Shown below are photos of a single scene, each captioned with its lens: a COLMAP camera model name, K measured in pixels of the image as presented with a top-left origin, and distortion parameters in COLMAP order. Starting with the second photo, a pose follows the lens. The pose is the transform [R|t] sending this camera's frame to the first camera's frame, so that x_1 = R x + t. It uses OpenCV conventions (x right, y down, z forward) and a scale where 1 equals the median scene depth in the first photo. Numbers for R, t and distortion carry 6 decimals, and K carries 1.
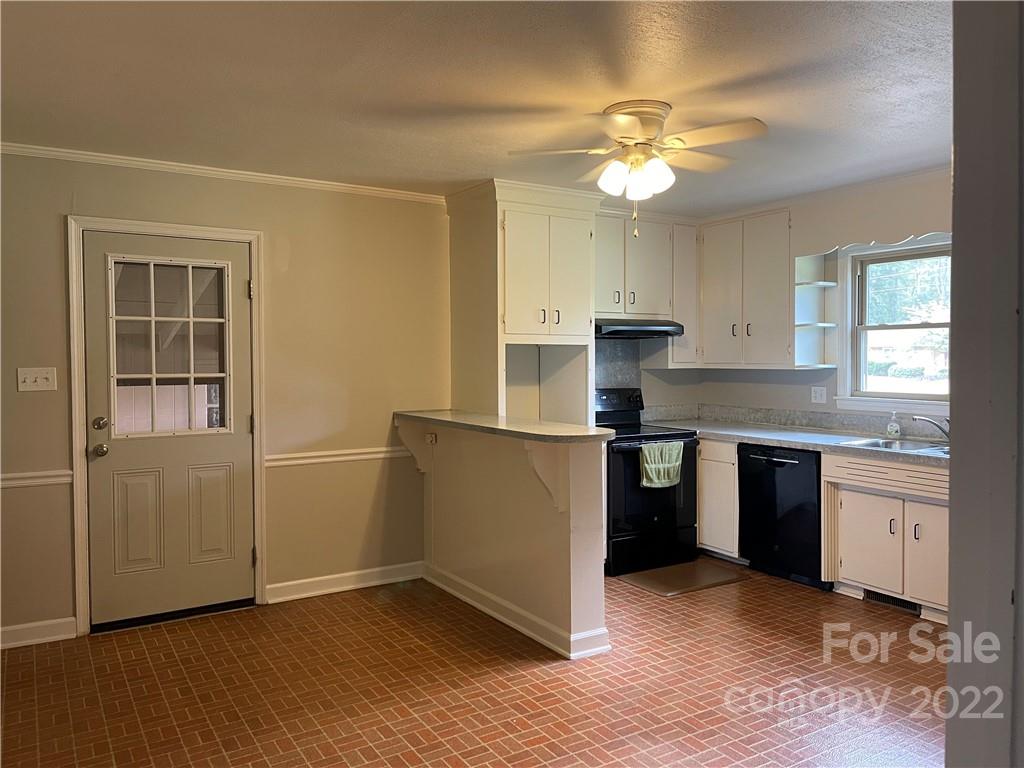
lens RADIAL K [[773.3, 0, 521.5], [0, 773.3, 379.5], [0, 0, 1]] dist [0.064696, -0.074354]
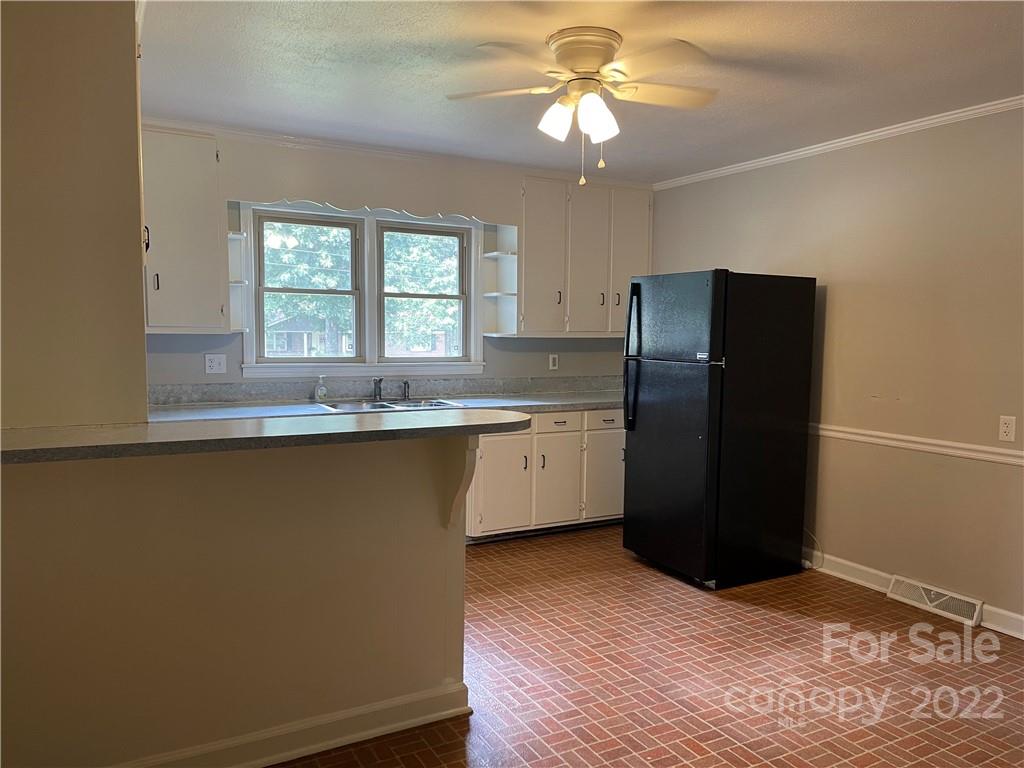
lens RADIAL K [[773.3, 0, 519.7], [0, 773.3, 392.8], [0, 0, 1]] dist [0.064696, -0.074354]
pose [[0.054858, -0.078891, 0.995373, -0.530850], [0.015854, 0.996817, 0.078132, -0.011878], [-0.998368, 0.011494, 0.055934, 0.706986]]
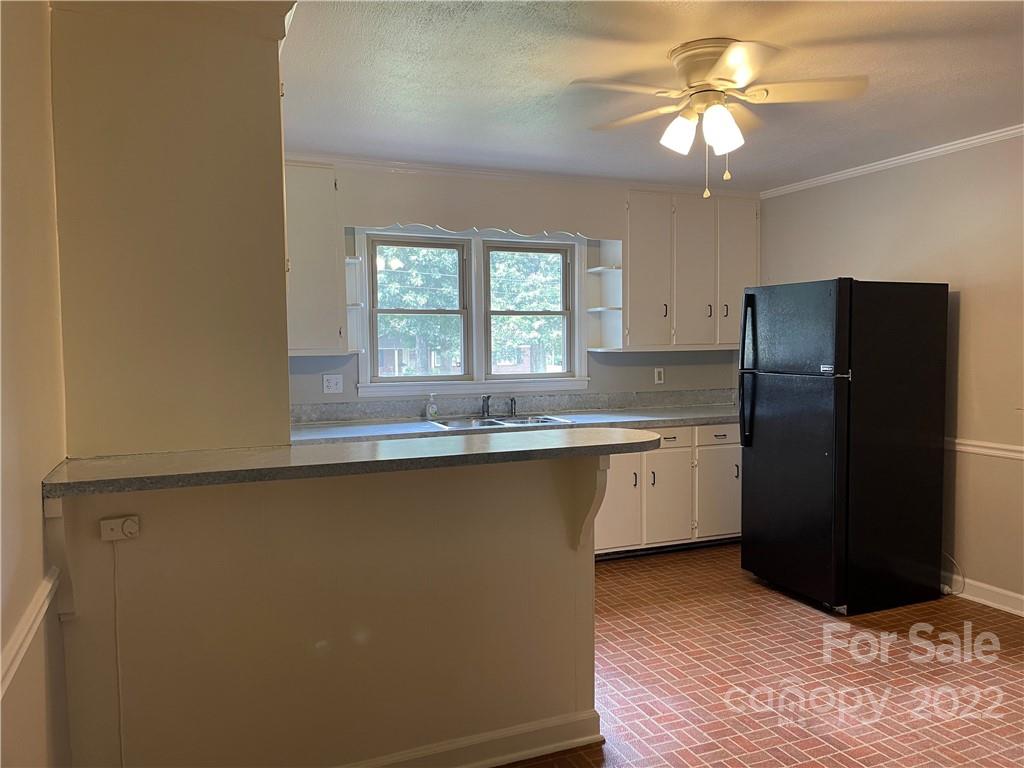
lens RADIAL K [[773.3, 0, 519.9], [0, 773.3, 379.0], [0, 0, 1]] dist [0.064696, -0.074354]
pose [[0.162612, -0.046148, 0.985610, -0.527752], [0.036205, 0.998512, 0.040779, -0.016547], [-0.986026, 0.029053, 0.164041, 0.738356]]
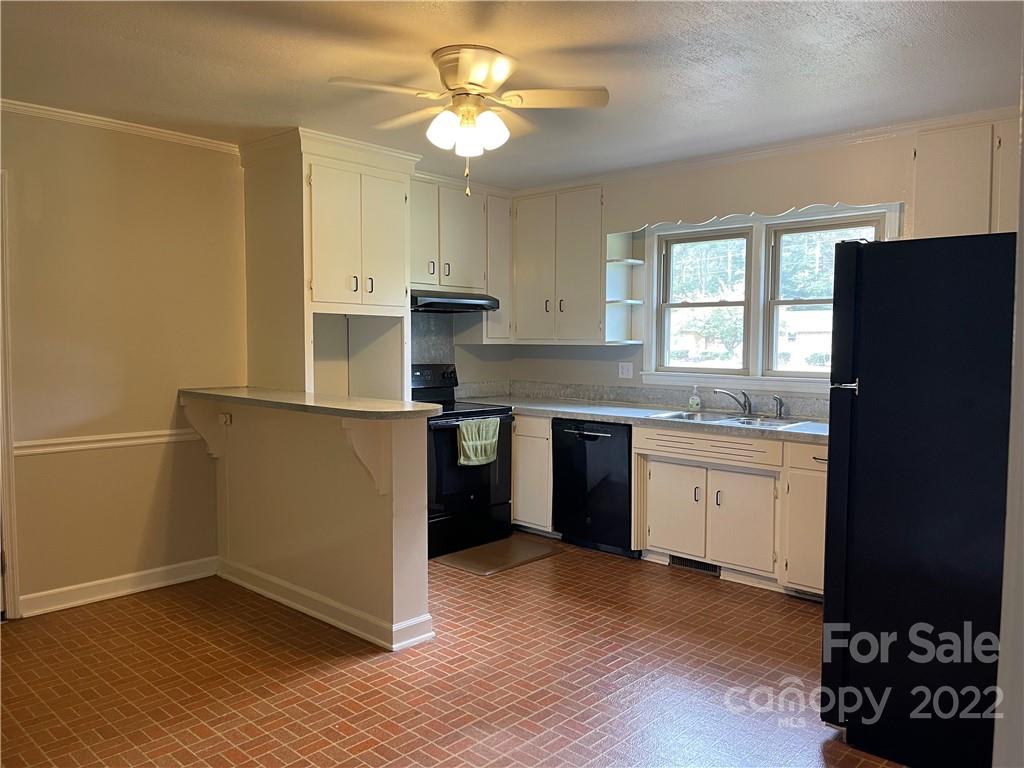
lens RADIAL K [[773.3, 0, 515.7], [0, 773.3, 385.7], [0, 0, 1]] dist [0.064696, -0.074354]
pose [[0.966509, -0.005394, 0.256577, -0.025289], [-0.002868, 0.999490, 0.031814, 0.009279], [-0.256618, -0.031485, 0.966000, 0.055684]]
